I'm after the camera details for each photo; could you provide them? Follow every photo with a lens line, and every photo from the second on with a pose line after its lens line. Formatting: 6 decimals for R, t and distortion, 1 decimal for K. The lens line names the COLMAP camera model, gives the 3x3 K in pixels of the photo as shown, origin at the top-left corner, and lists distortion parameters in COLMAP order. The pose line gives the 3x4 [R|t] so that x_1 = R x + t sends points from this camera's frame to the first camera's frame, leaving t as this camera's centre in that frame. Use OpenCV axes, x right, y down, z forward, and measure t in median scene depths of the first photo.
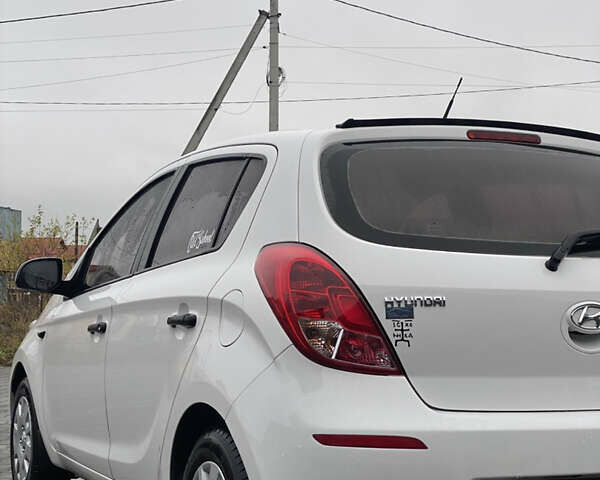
lens RADIAL K [[1219.8, 0, 302.0], [0, 1219.8, 237.9], [0, 0, 1]] dist [0.145016, 0.000000]
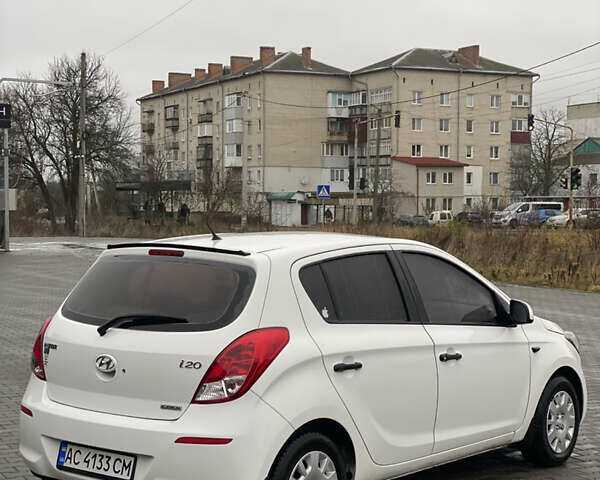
lens RADIAL K [[1219.8, 0, 302.5], [0, 1219.8, 237.9], [0, 0, 1]] dist [0.145016, 0.000000]
pose [[0.445136, 0.024464, -0.895129, 2.006269], [0.036492, 0.998301, 0.045430, -0.194911], [0.894719, -0.052887, 0.443487, 0.452378]]
